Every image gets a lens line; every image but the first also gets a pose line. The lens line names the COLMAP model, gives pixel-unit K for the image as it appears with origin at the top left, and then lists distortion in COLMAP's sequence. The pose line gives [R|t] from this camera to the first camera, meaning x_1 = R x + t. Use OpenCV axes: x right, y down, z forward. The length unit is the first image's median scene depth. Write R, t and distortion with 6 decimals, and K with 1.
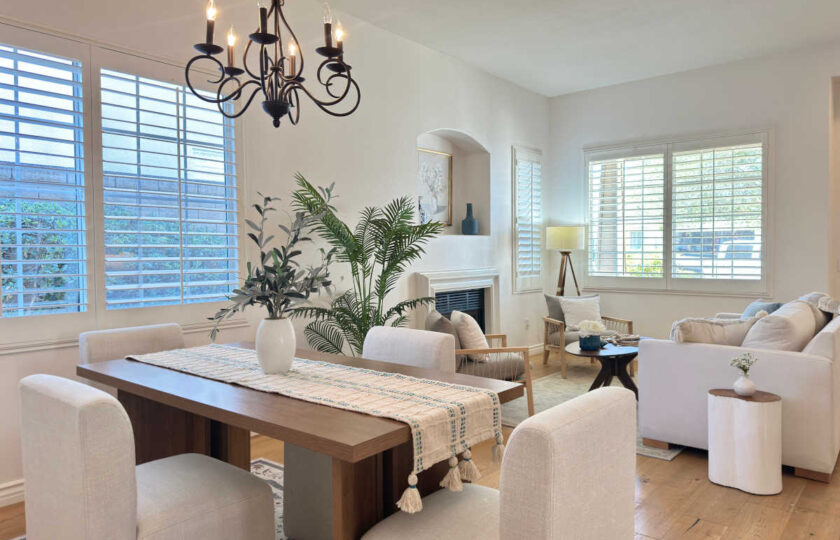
lens RADIAL K [[550.7, 0, 420.0], [0, 550.7, 270.0], [0, 0, 1]] dist [0.071312, -0.091428]
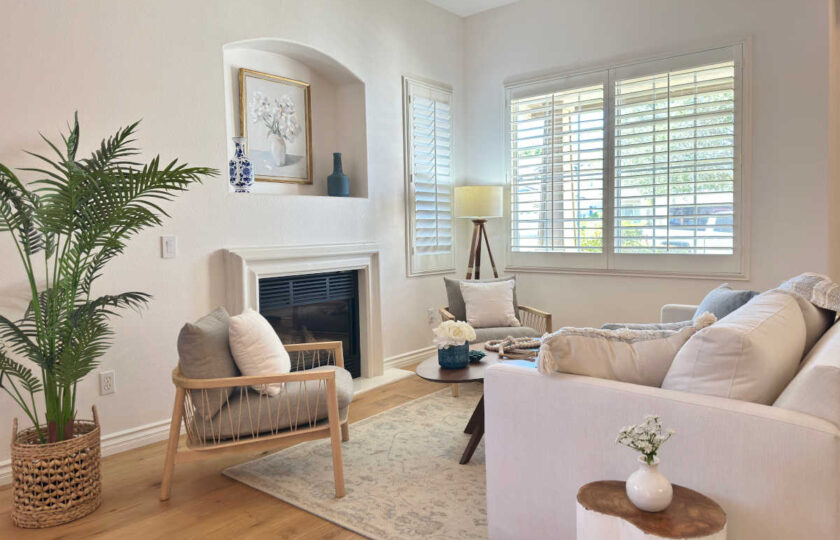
lens RADIAL K [[561.9, 0, 420.3], [0, 561.9, 256.8], [0, 0, 1]] dist [0.105197, -0.114600]
pose [[0.999806, -0.009583, 0.017188, 0.184836], [0.009286, 0.999808, 0.017255, 0.003577], [-0.017350, -0.017092, 0.999703, 0.254232]]
